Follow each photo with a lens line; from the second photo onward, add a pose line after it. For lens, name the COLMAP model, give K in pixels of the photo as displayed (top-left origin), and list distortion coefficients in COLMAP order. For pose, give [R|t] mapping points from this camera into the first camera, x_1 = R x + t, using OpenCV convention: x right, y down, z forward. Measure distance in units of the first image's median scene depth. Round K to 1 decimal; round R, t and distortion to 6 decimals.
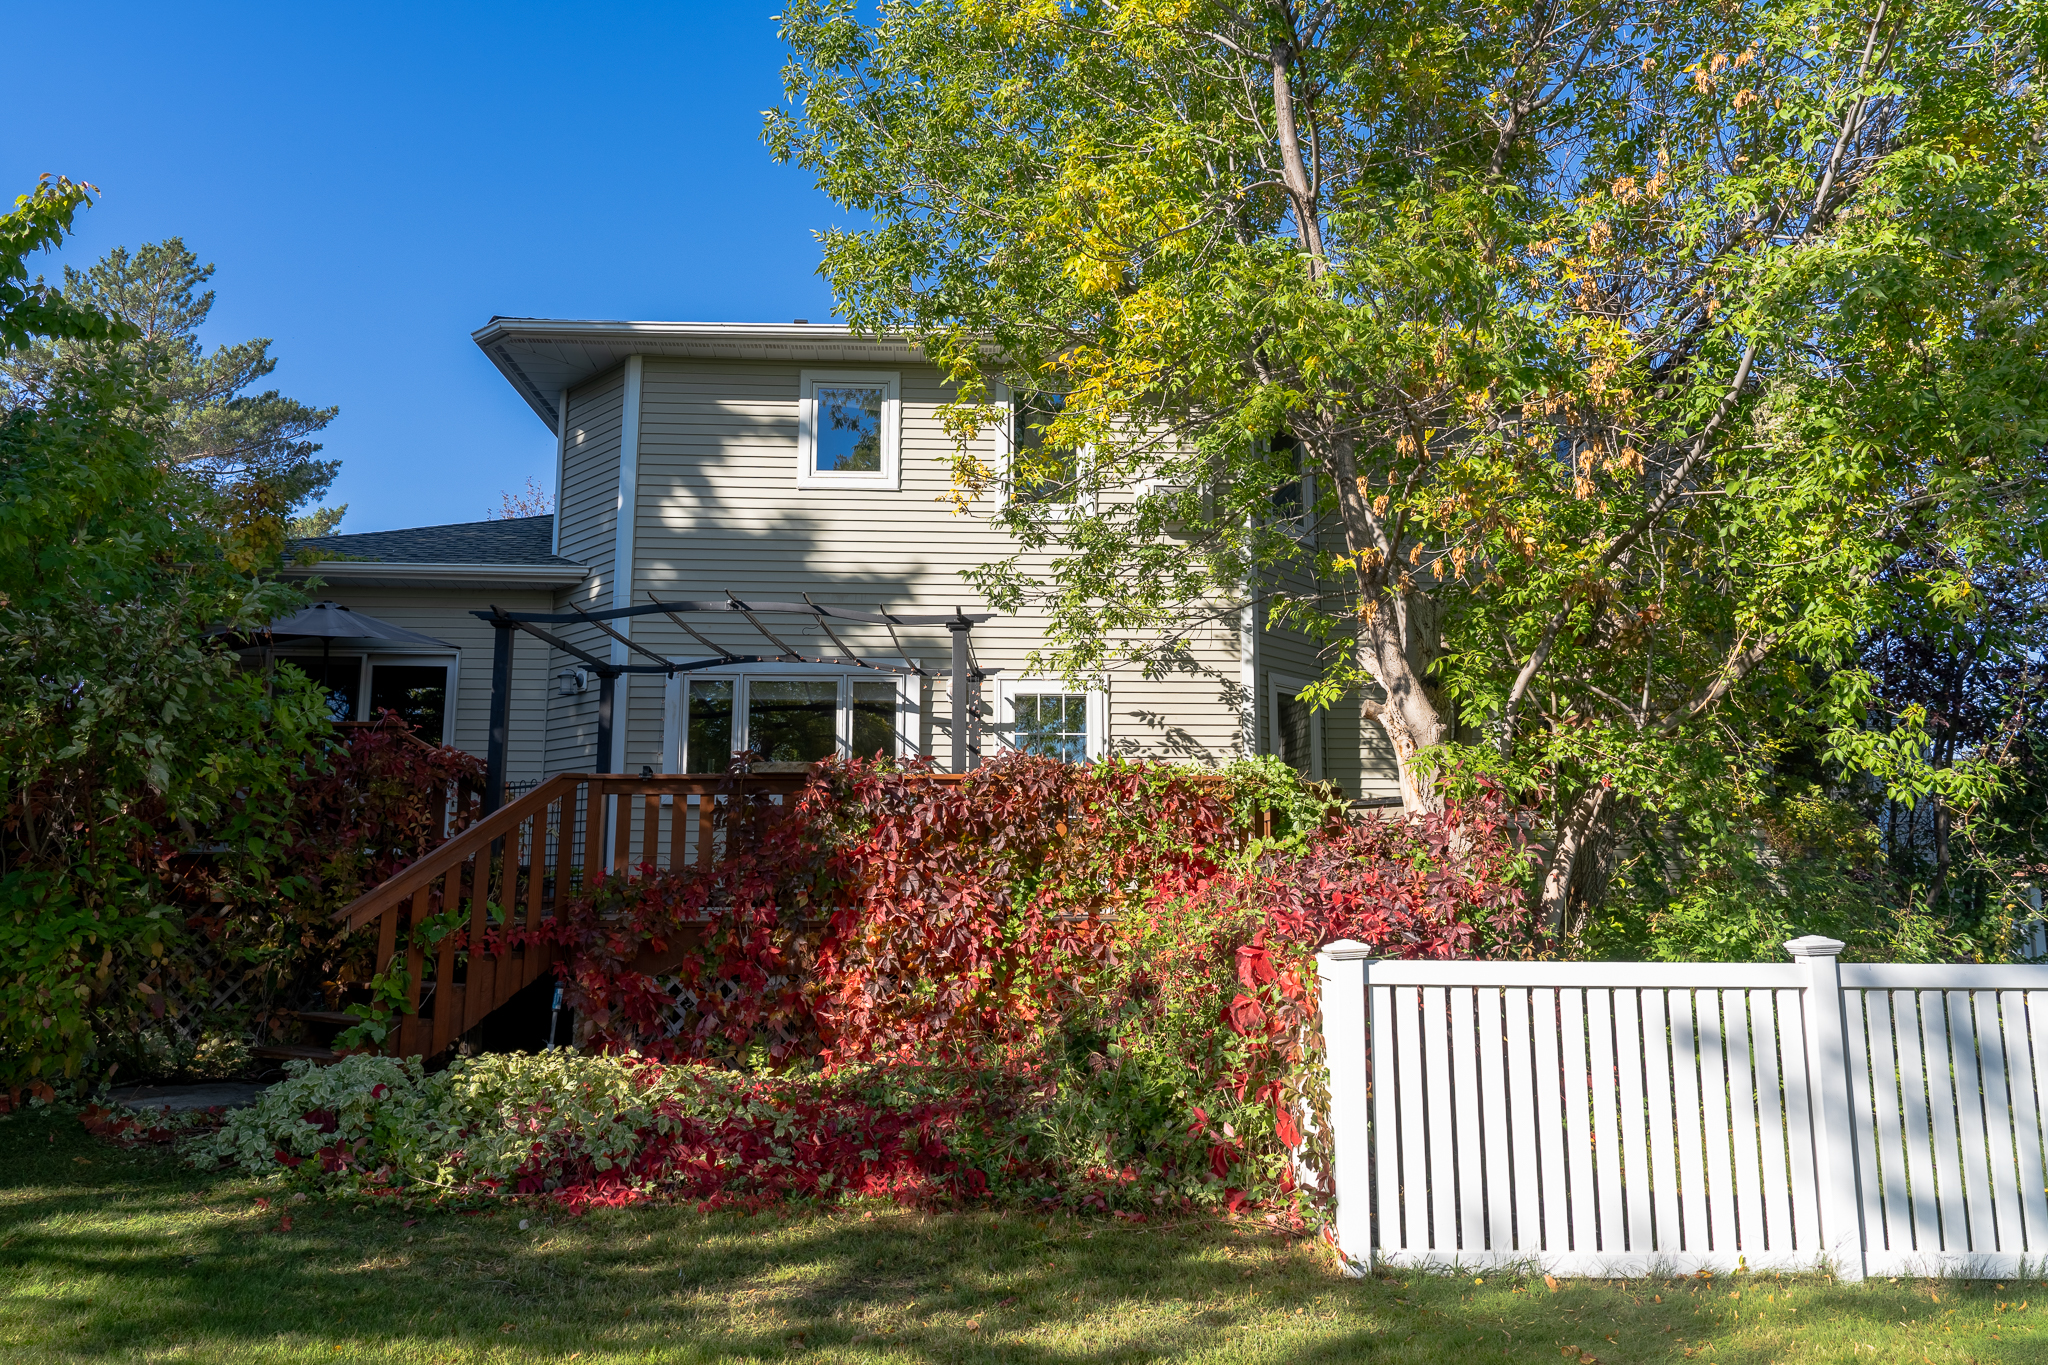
lens RADIAL K [[1398.4, 0, 1019.0], [0, 1398.4, 676.1], [0, 0, 1]] dist [-0.010354, 0.004357]
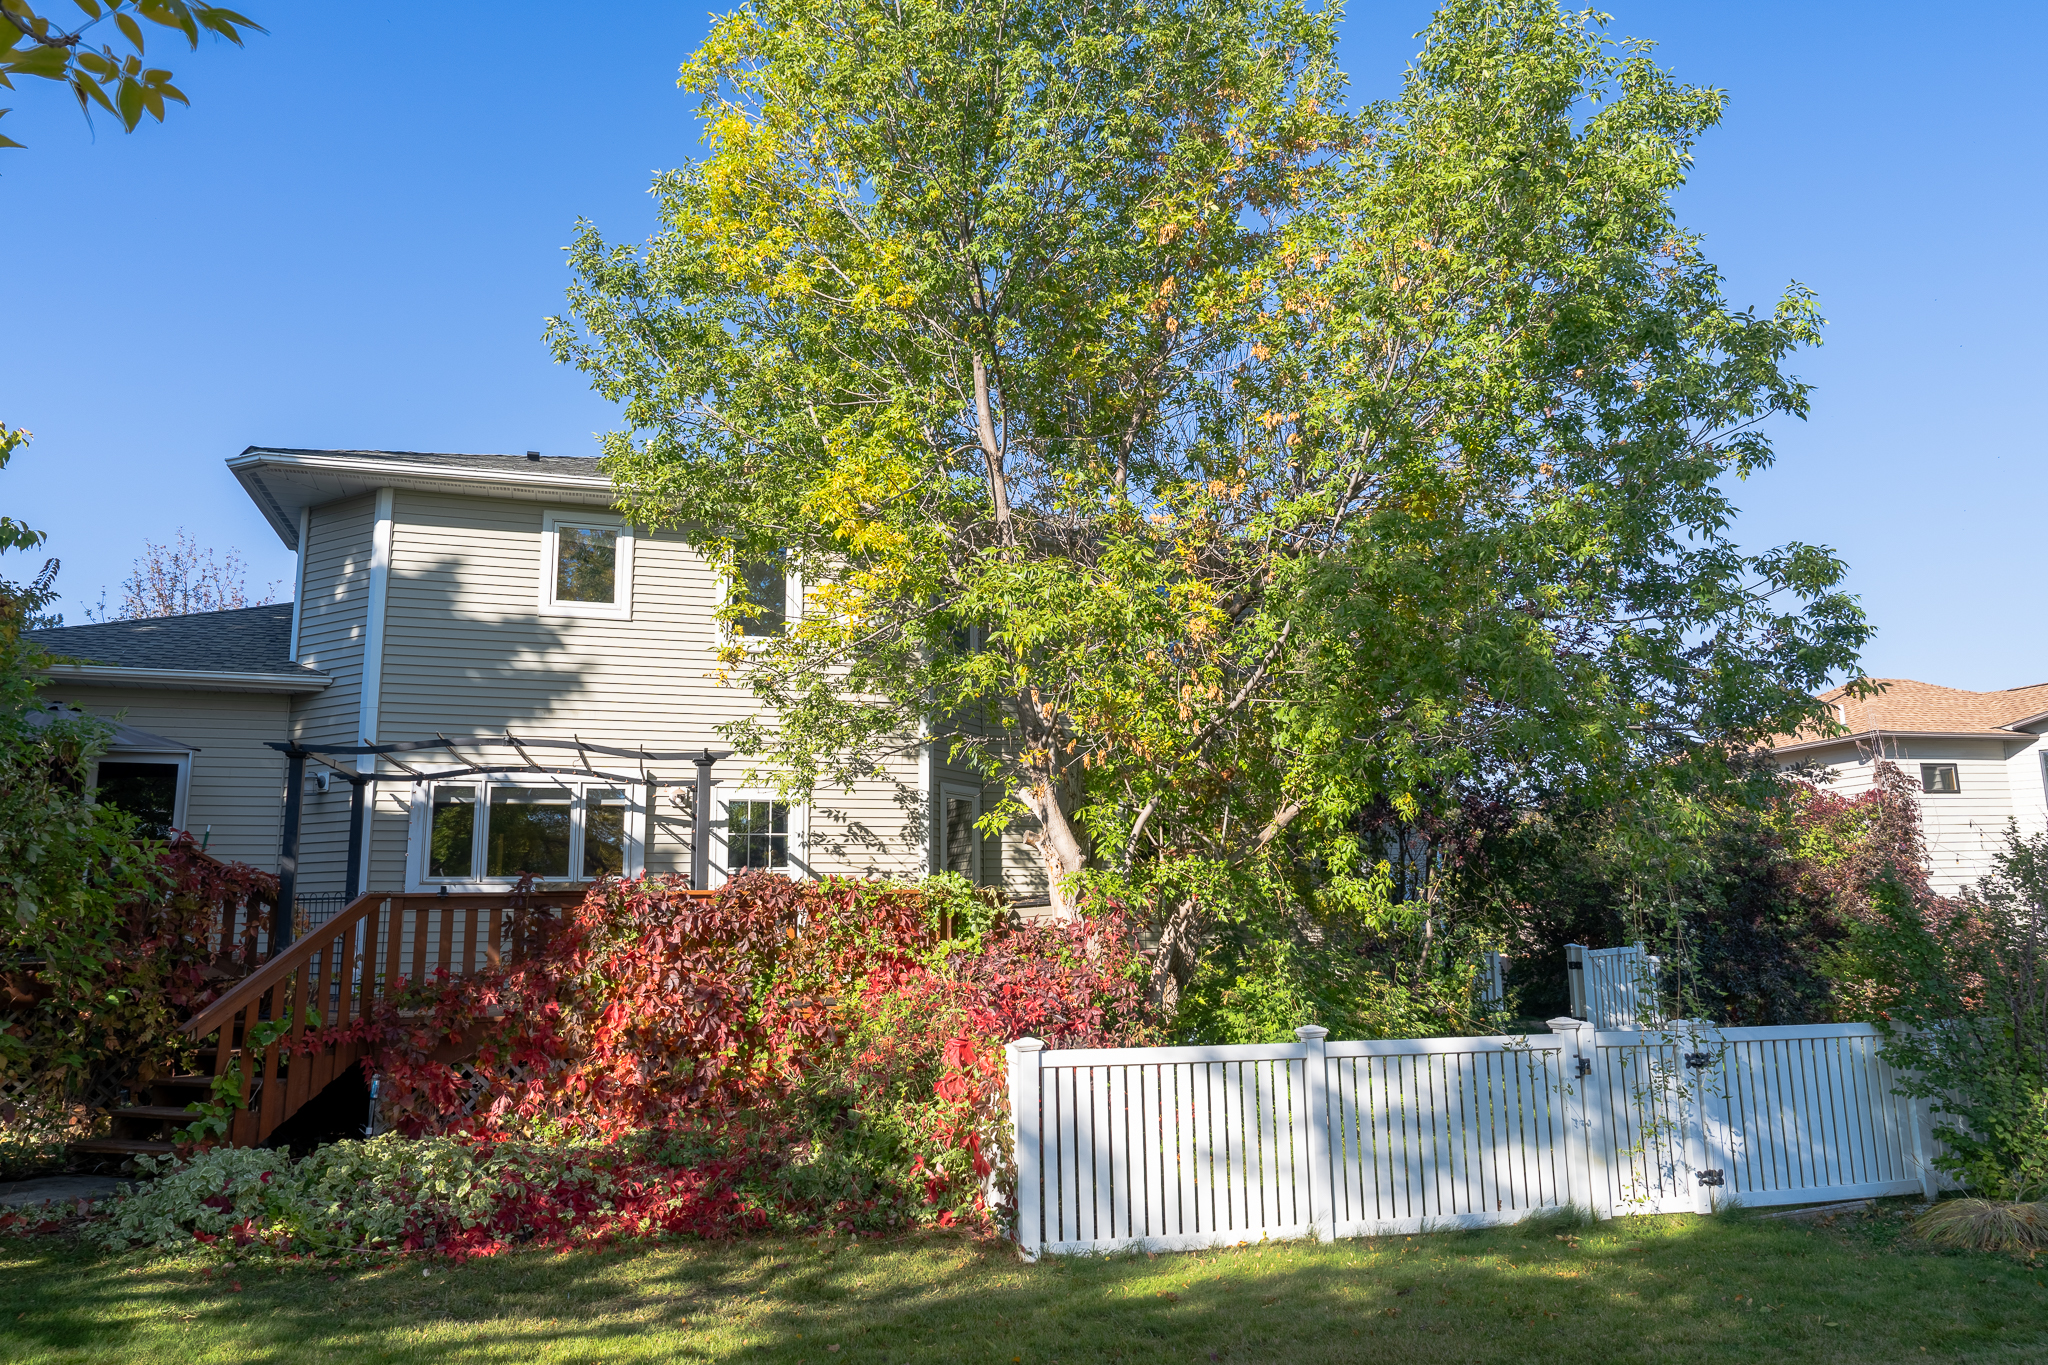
lens RADIAL K [[1398.4, 0, 1019.0], [0, 1398.4, 676.1], [0, 0, 1]] dist [-0.010354, 0.004357]
pose [[0.964608, 0.031739, 0.261770, -0.113375], [-0.027548, 0.999427, -0.019665, -0.107001], [-0.262244, 0.011758, 0.964930, -0.284087]]
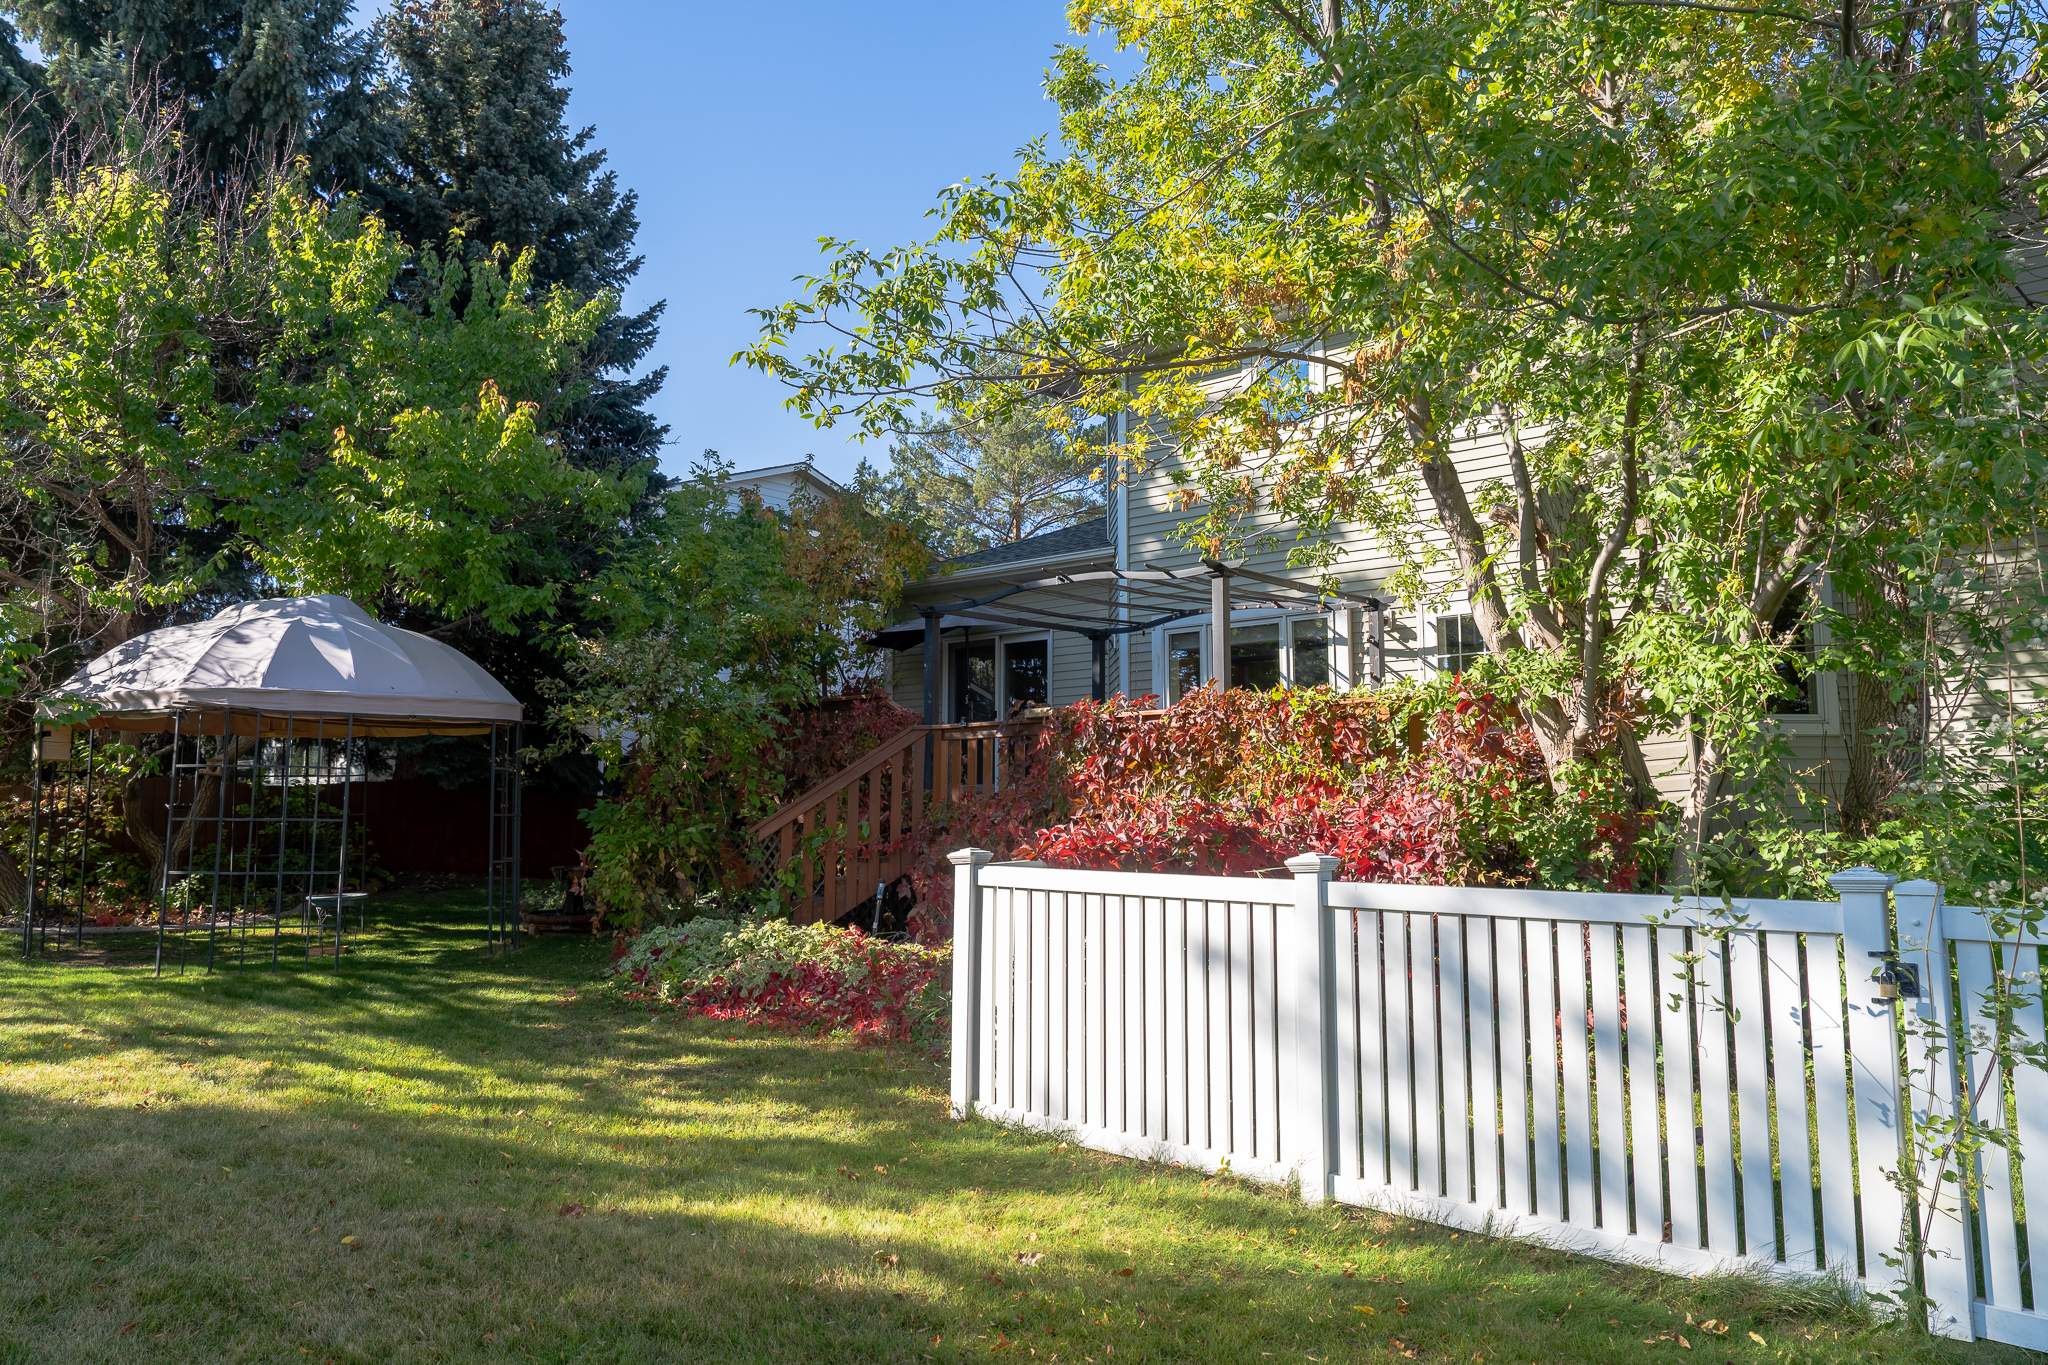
lens RADIAL K [[1398.4, 0, 1019.0], [0, 1398.4, 676.1], [0, 0, 1]] dist [-0.010354, 0.004357]
pose [[0.715199, -0.072324, -0.695169, 0.689601], [0.108111, 0.994108, 0.007801, 0.021146], [0.690509, -0.080735, 0.718804, 0.104763]]
